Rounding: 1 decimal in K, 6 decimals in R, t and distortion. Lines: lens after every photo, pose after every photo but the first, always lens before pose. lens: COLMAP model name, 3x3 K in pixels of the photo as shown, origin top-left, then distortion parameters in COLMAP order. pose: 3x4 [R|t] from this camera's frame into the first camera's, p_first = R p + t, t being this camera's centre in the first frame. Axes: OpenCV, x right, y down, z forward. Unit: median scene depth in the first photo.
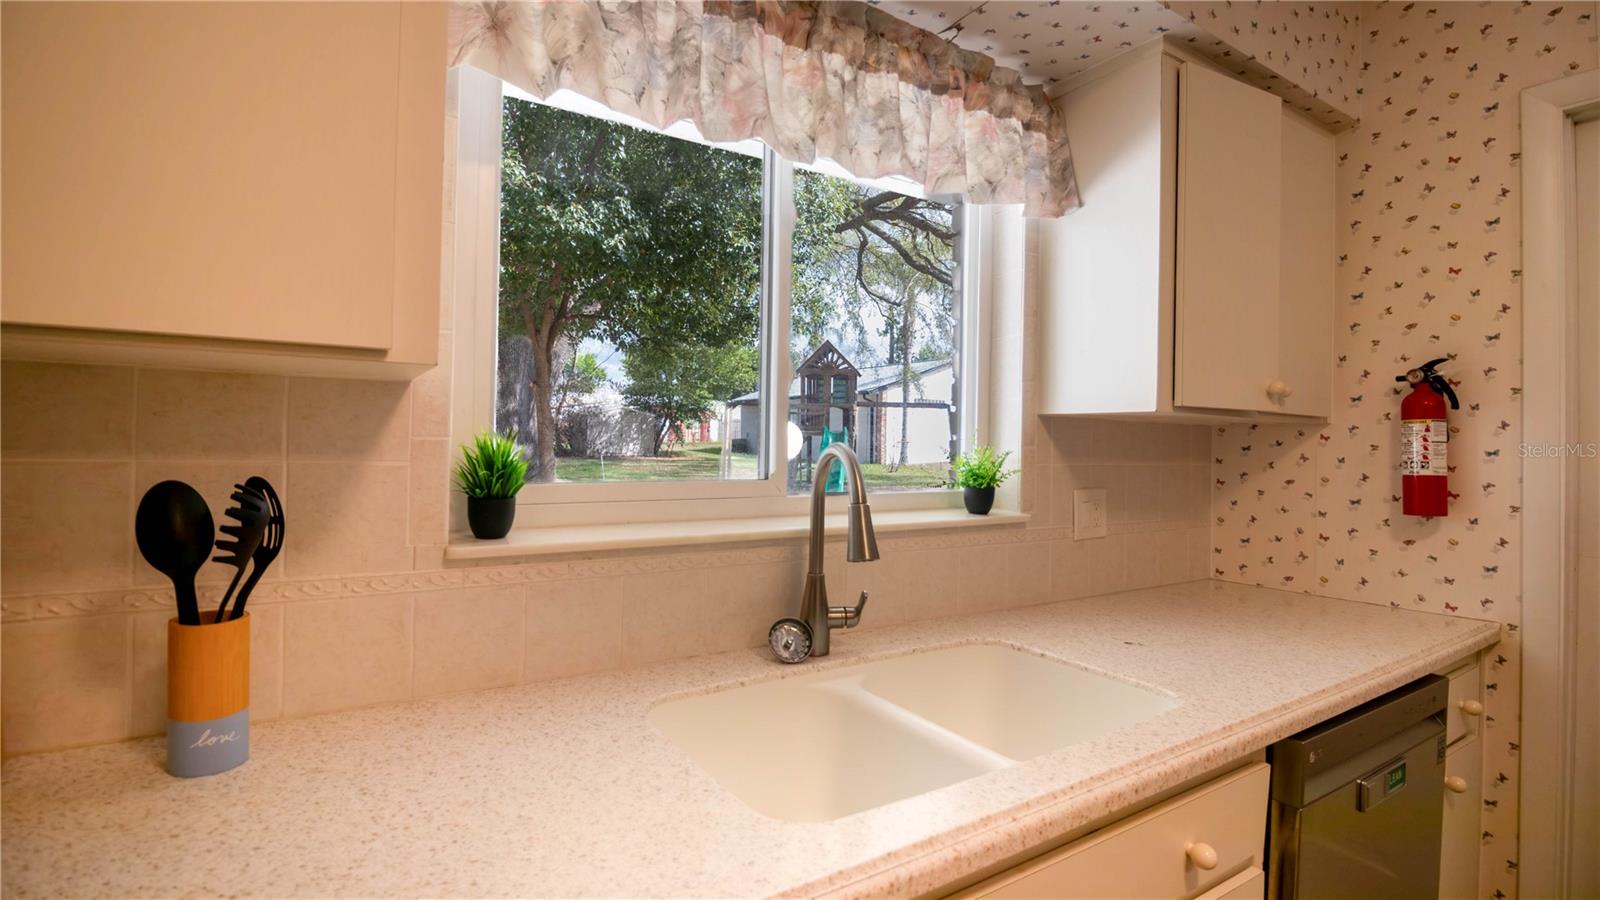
lens RADIAL K [[742.5, 0, 794.7], [0, 742.5, 435.3], [0, 0, 1]] dist [0.015977, -0.026041]
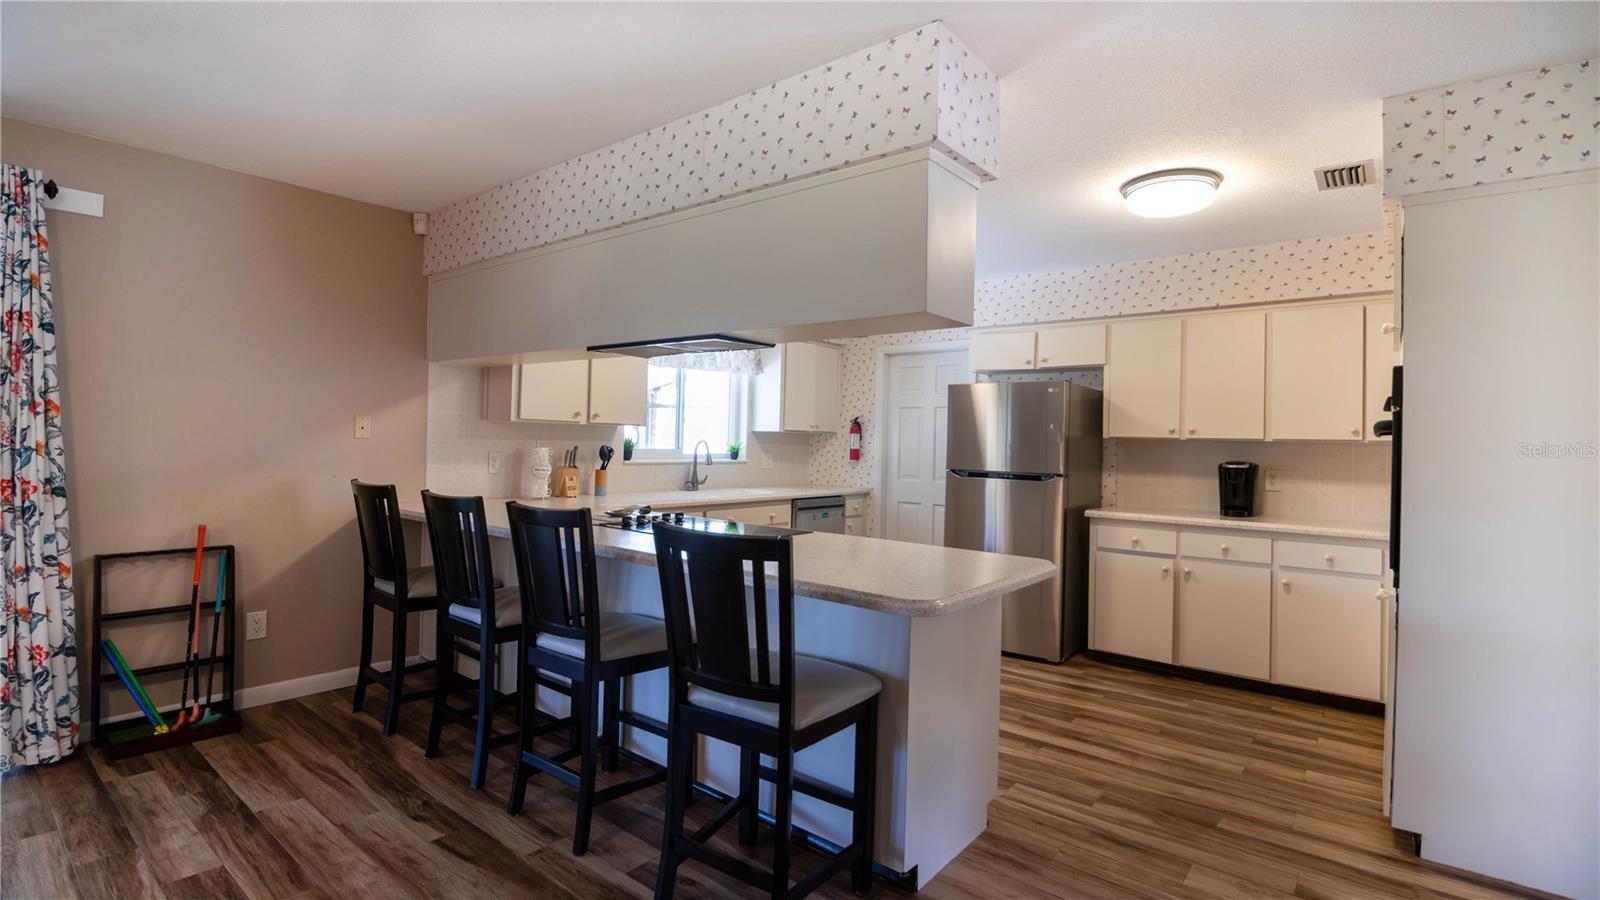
lens RADIAL K [[742.5, 0, 794.7], [0, 742.5, 435.3], [0, 0, 1]] dist [0.015977, -0.026041]
pose [[0.950591, 0.008409, 0.310333, -0.560251], [-0.010902, 0.999921, 0.006300, -0.032181], [-0.310256, -0.009372, 0.950607, -2.378366]]
